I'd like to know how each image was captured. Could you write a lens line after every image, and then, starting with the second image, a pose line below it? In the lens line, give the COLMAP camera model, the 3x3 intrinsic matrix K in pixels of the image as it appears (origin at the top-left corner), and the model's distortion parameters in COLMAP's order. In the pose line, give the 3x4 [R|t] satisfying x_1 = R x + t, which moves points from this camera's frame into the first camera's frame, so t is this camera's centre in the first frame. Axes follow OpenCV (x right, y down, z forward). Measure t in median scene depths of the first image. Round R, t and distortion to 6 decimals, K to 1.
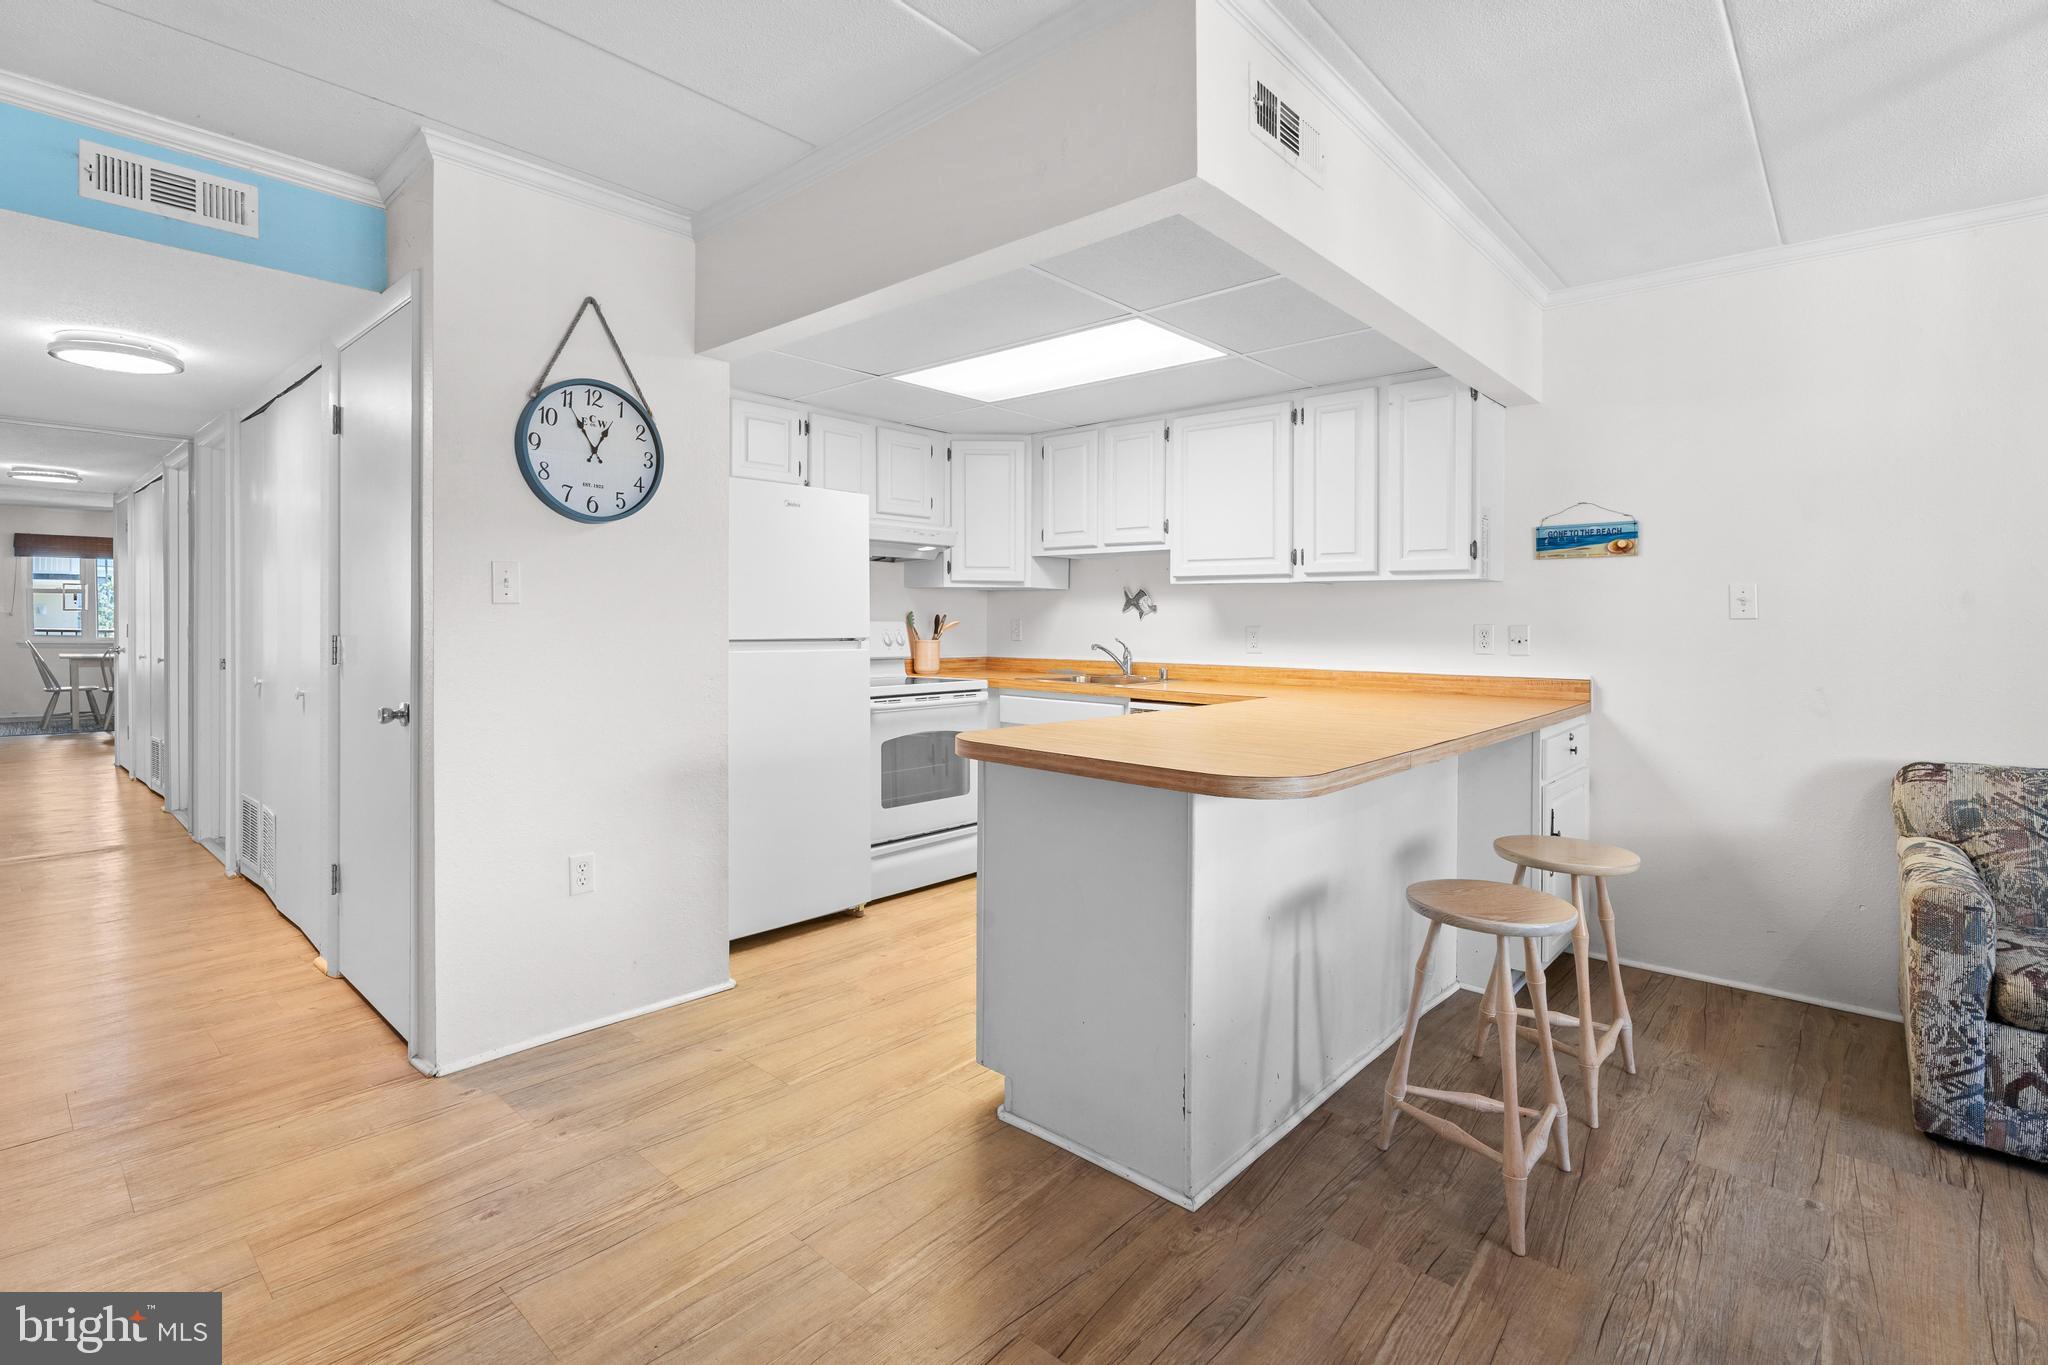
lens RADIAL K [[974.0, 0, 1034.8], [0, 974.0, 617.2], [0, 0, 1]] dist [-0.000045, 0.000261]
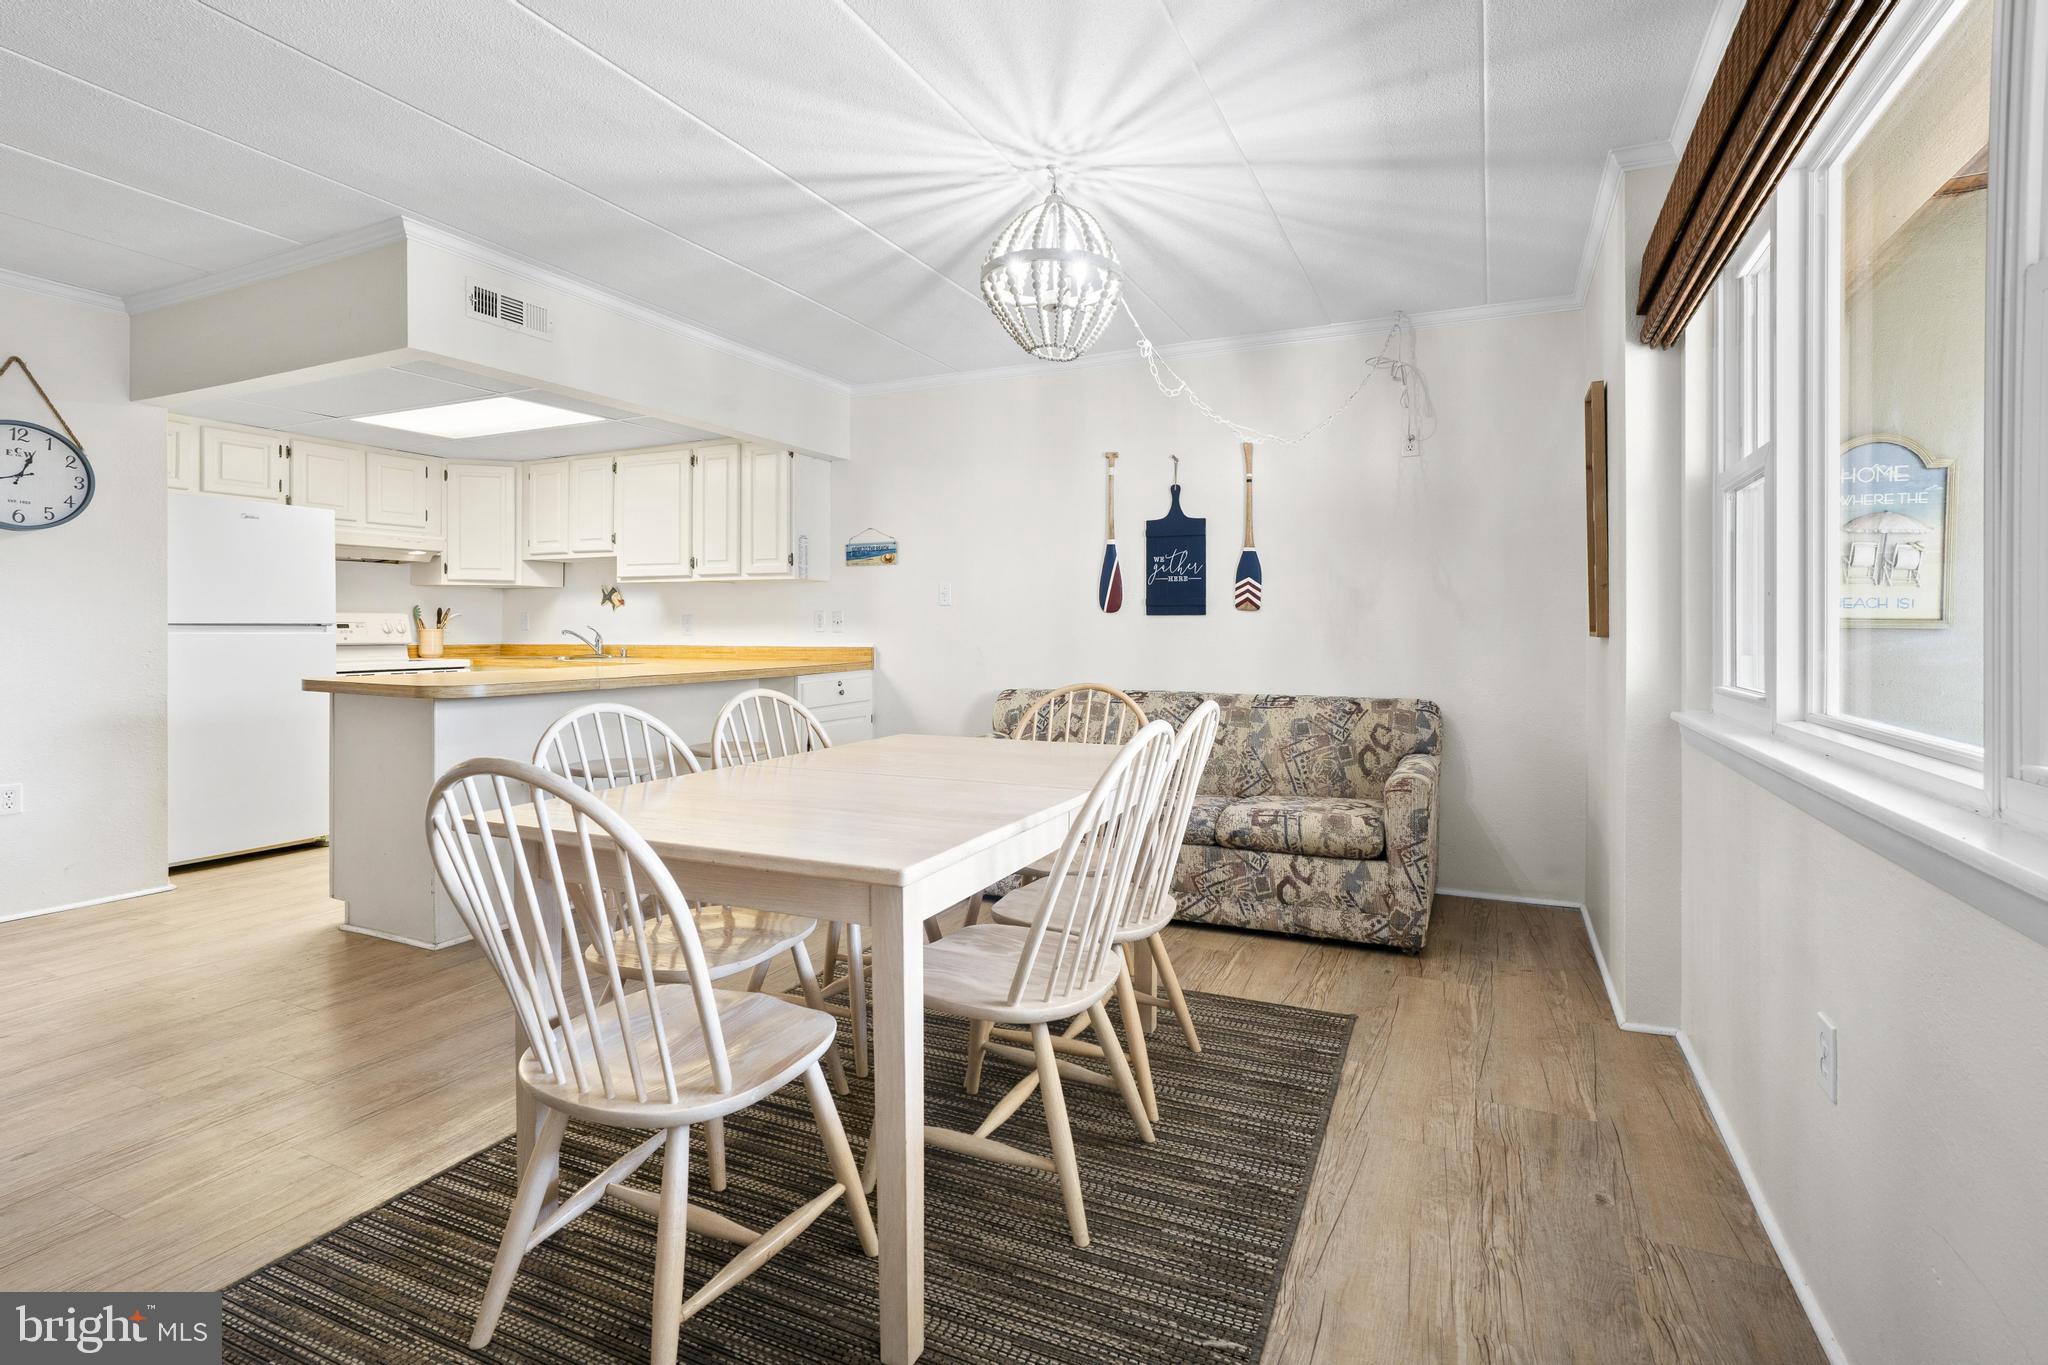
lens RADIAL K [[959.1, 0, 1024.5], [0, 959.1, 594.7], [0, 0, 1]] dist [-0.003182, -0.000198]
pose [[0.964190, 0.002194, 0.265203, 0.330591], [0.004980, 0.999640, -0.026375, 0.018721], [-0.265165, 0.026751, 0.963832, -0.381425]]
